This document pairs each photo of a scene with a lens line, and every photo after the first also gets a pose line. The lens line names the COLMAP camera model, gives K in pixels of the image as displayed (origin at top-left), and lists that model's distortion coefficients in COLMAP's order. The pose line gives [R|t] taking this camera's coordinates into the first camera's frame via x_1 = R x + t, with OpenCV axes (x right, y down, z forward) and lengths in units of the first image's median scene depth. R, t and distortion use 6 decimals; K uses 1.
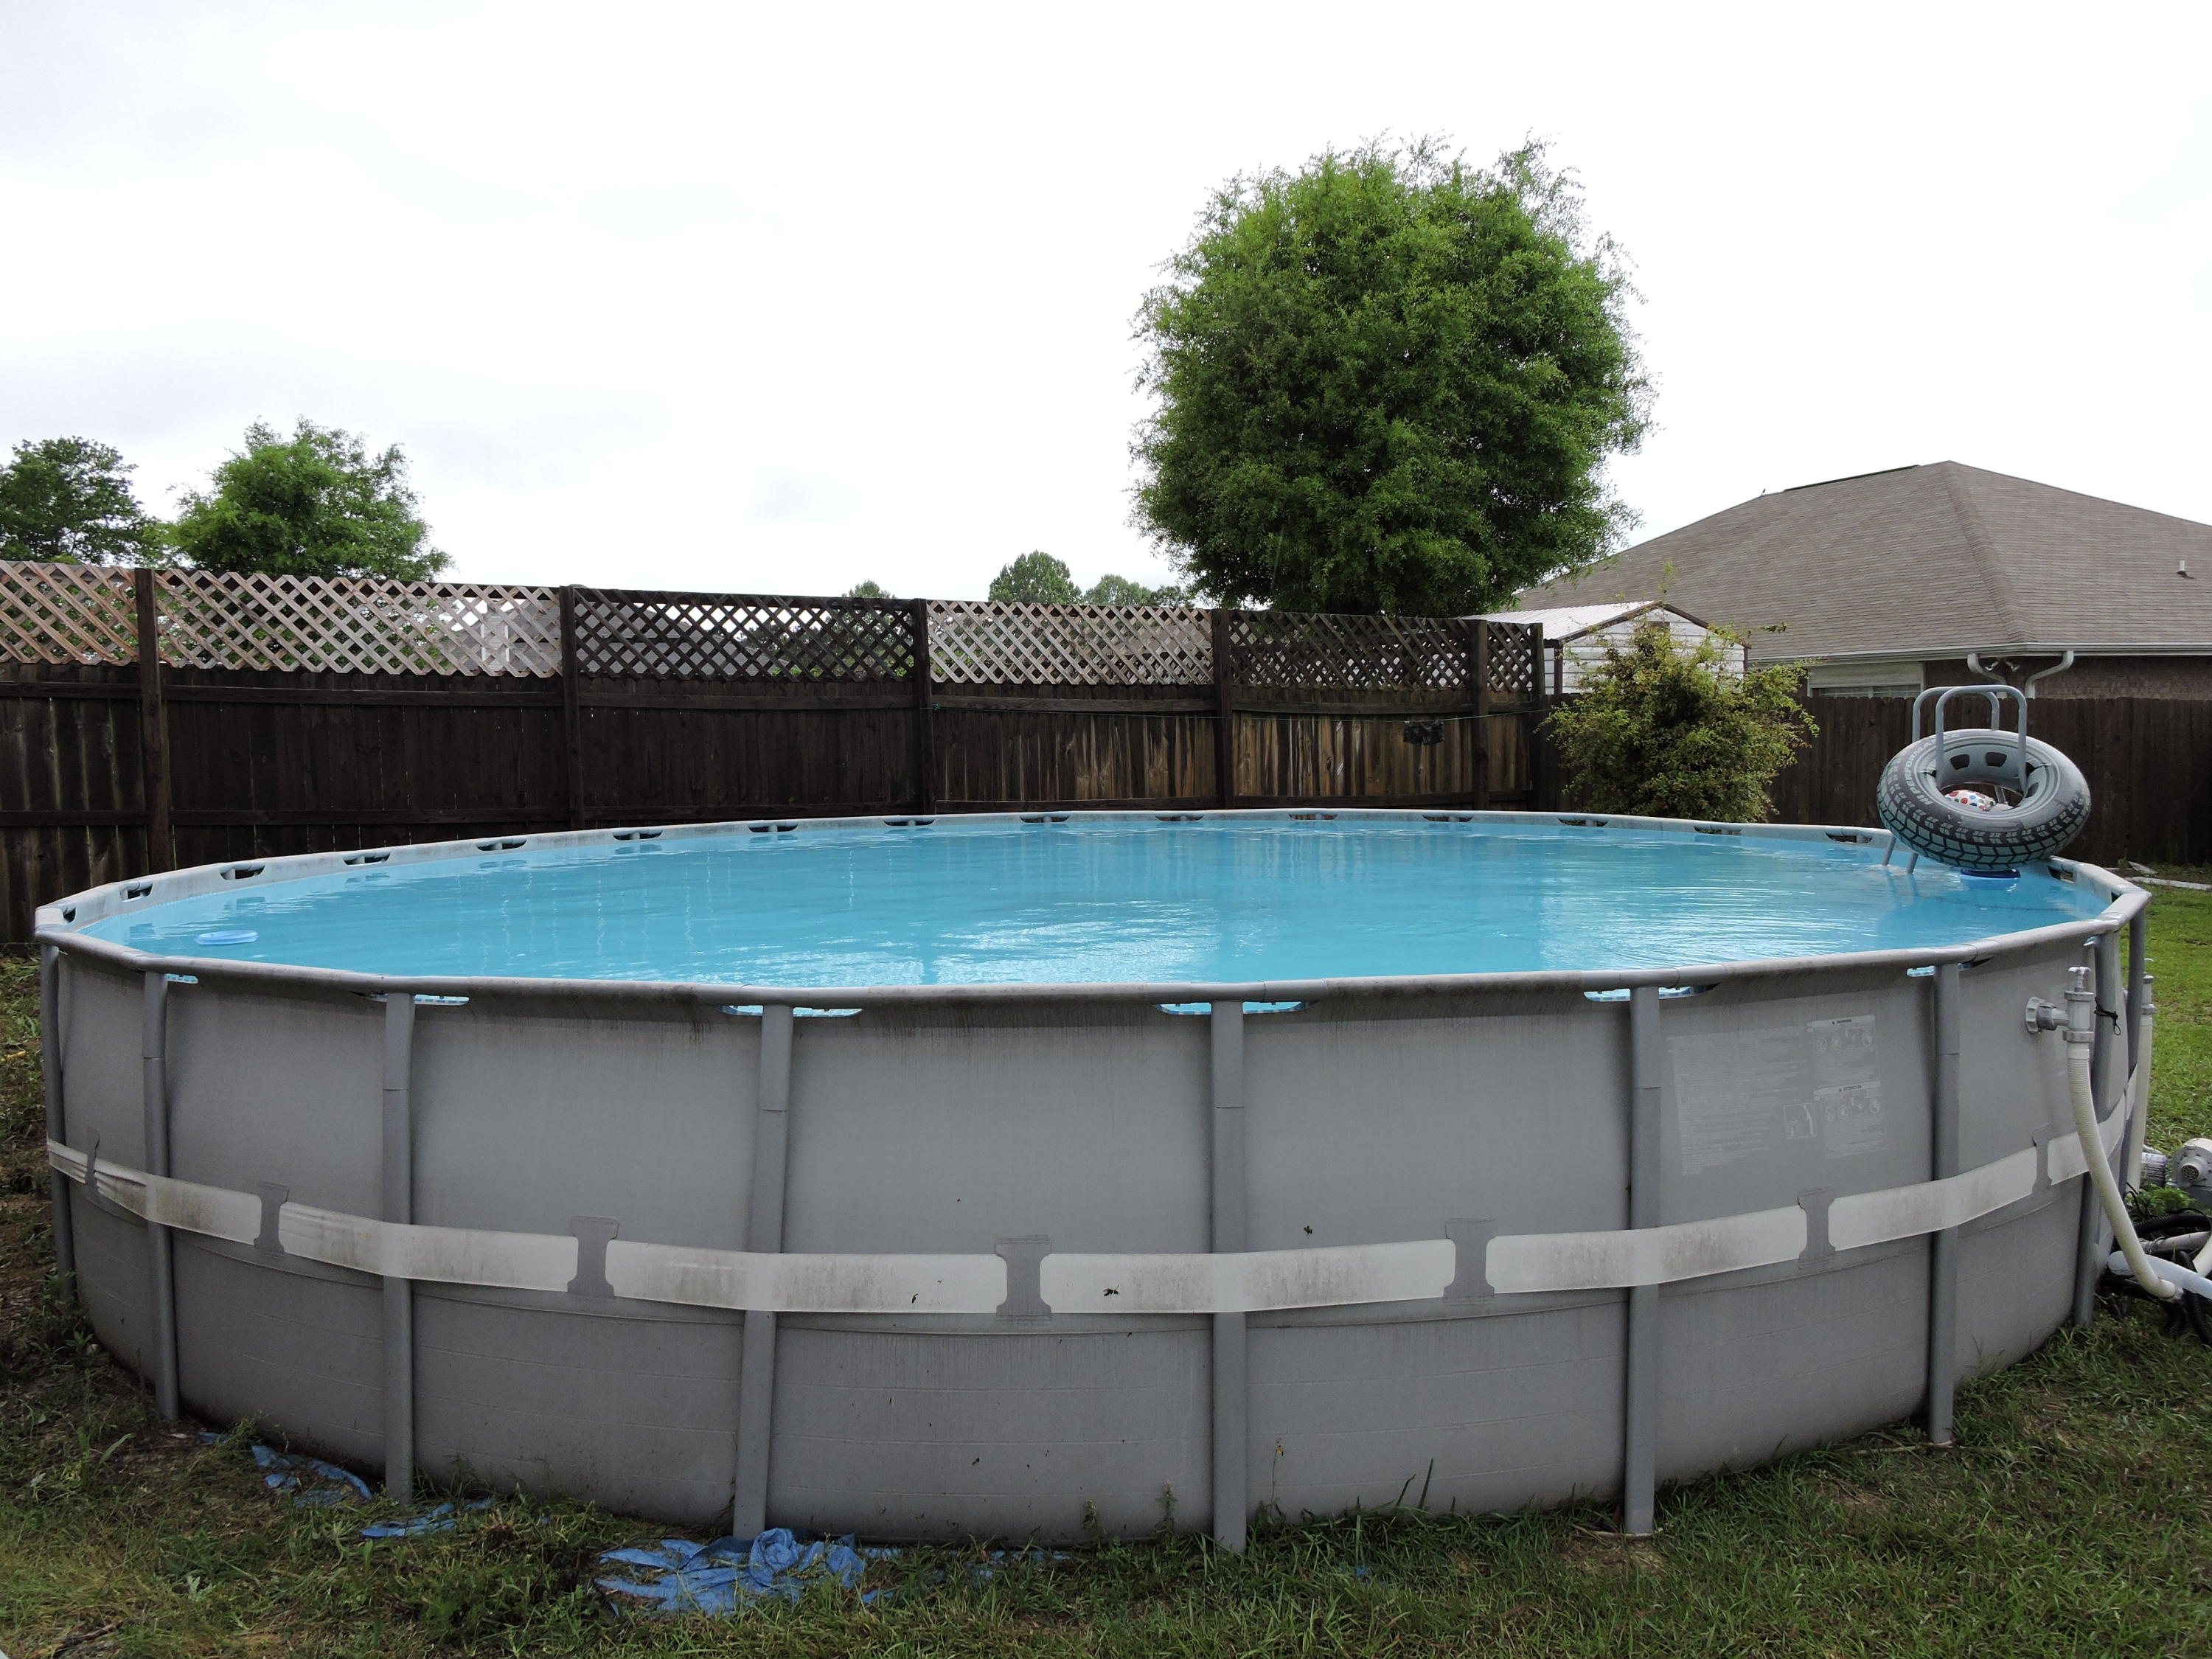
lens RADIAL K [[1581.5, 0, 1104.4], [0, 1581.5, 825.4], [0, 0, 1]] dist [-0.011020, 0.004712]
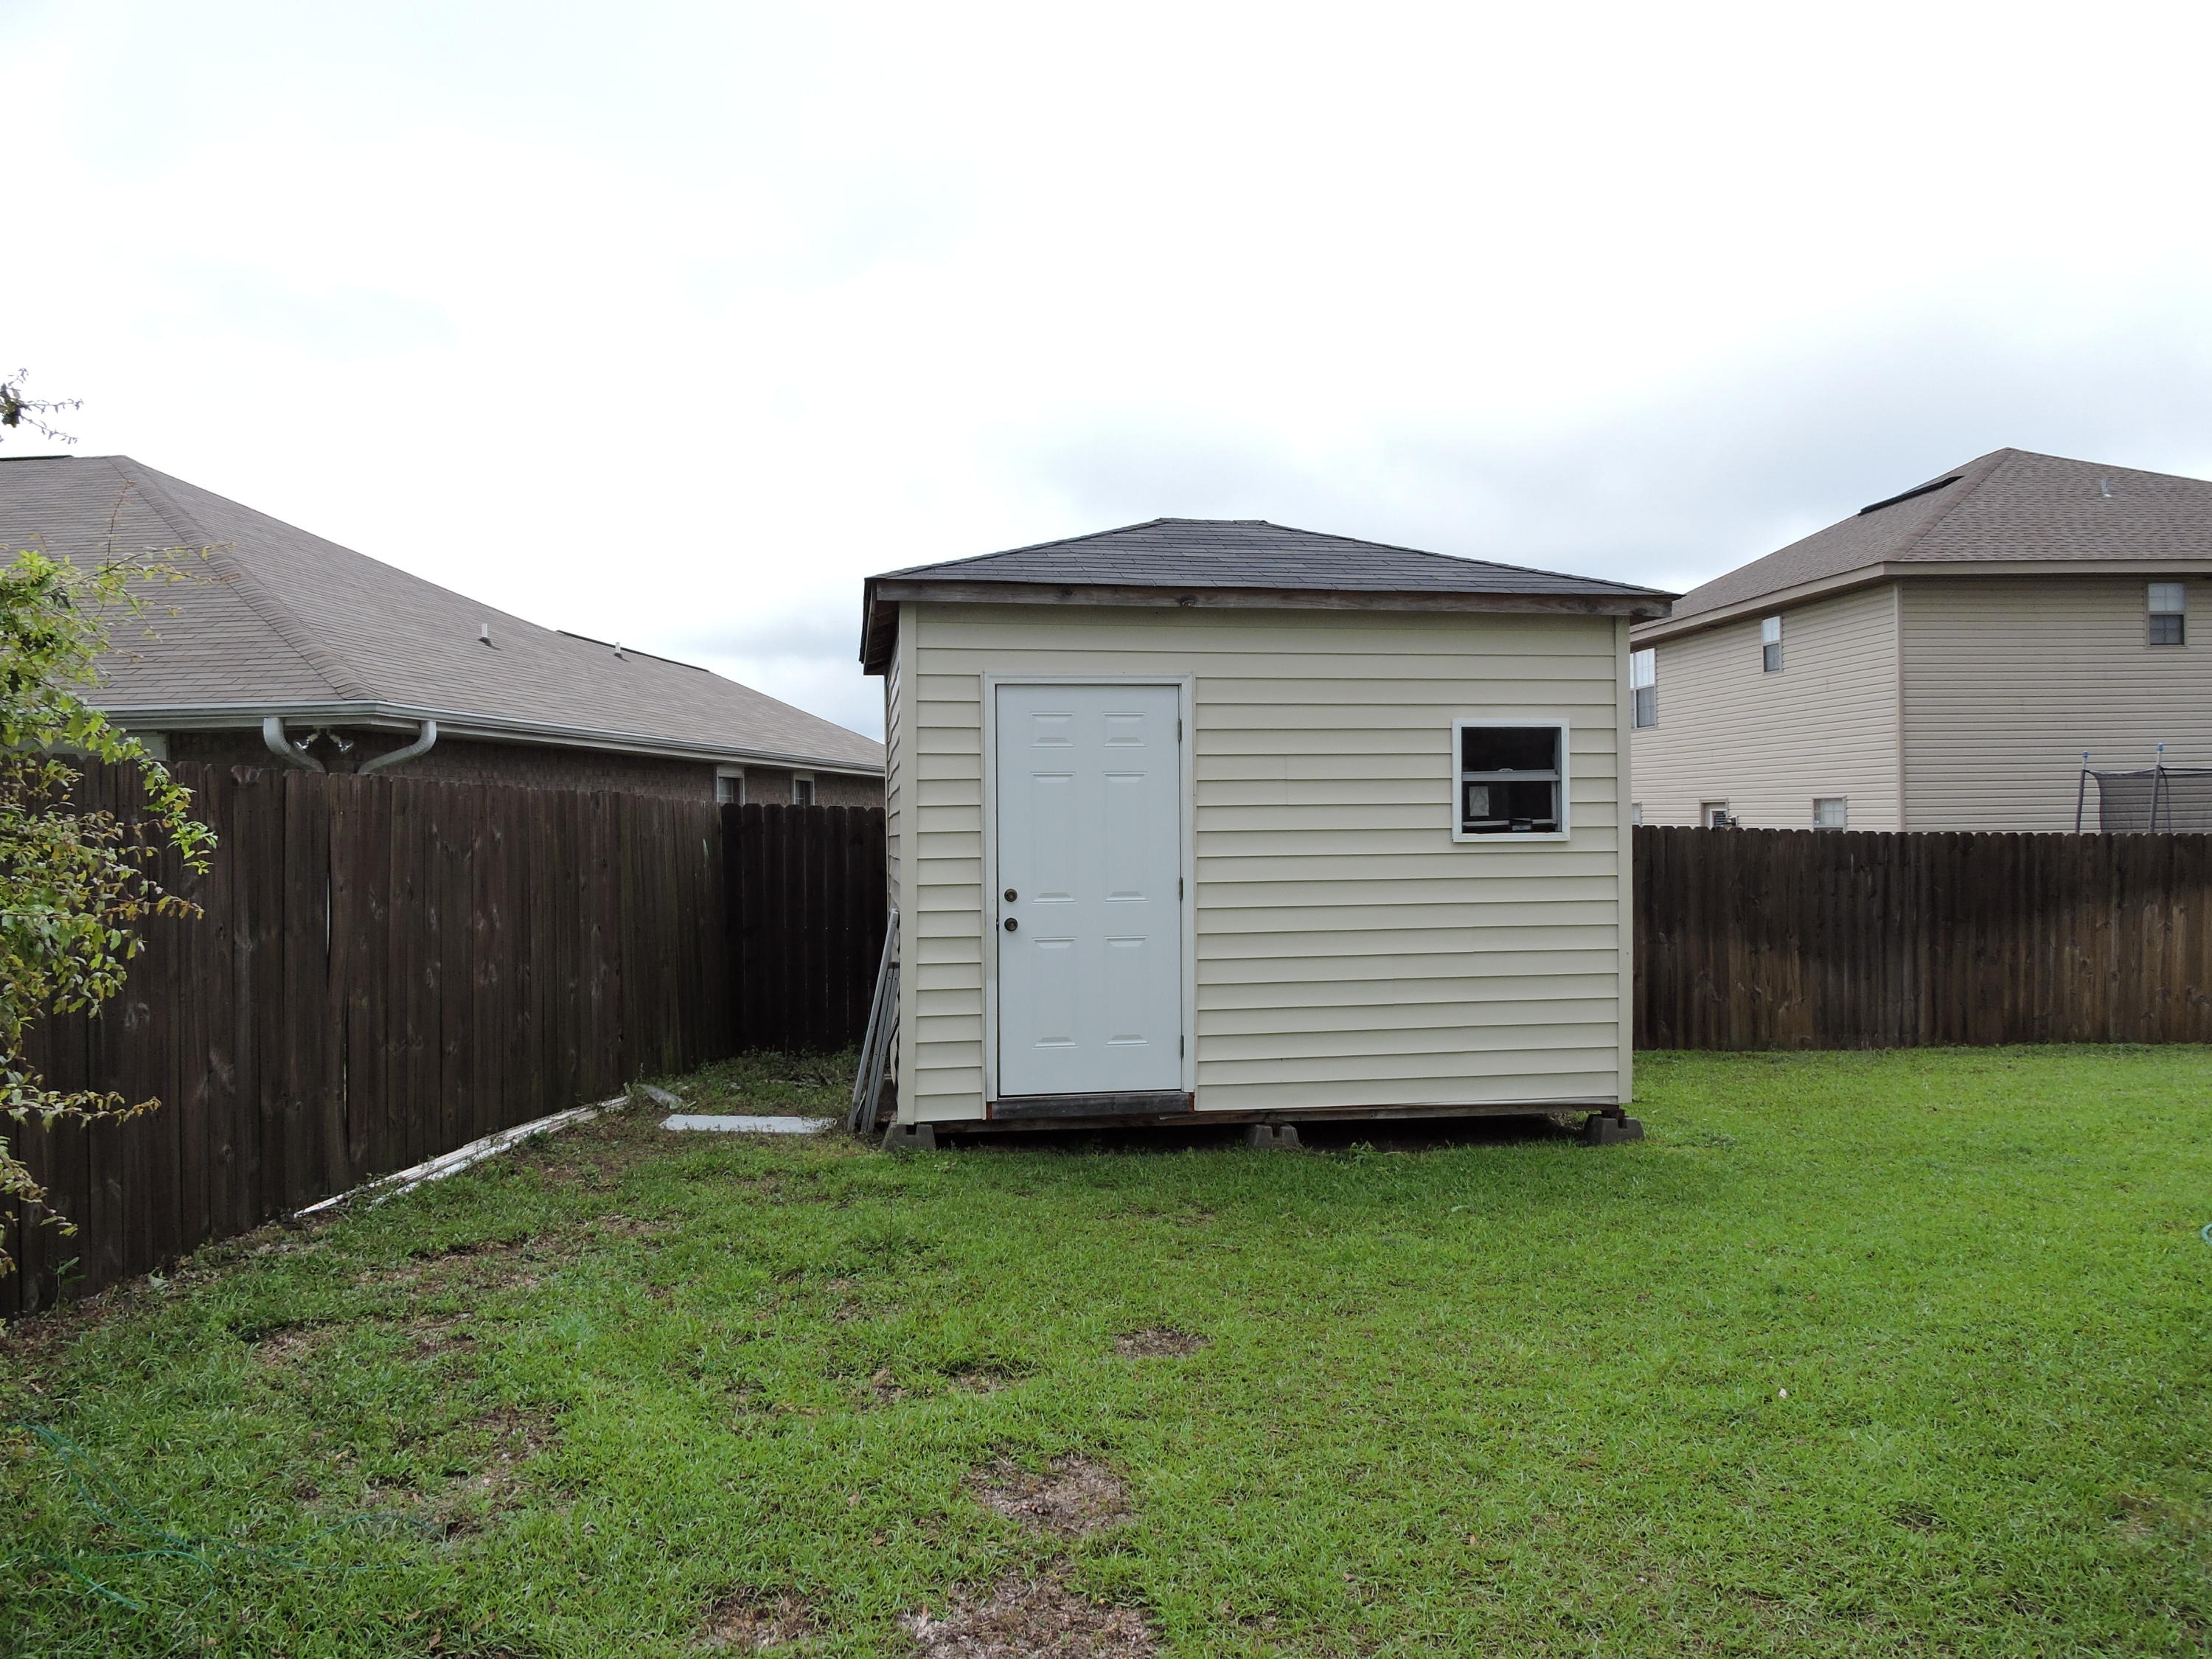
lens RADIAL K [[1581.5, 0, 1104.1], [0, 1581.5, 828.0], [0, 0, 1]] dist [-0.011020, 0.004712]
pose [[0.453776, 0.006705, 0.891091, 0.189222], [0.066264, 0.996949, -0.041245, -0.027897], [-0.888649, 0.077764, 0.451947, 0.492224]]
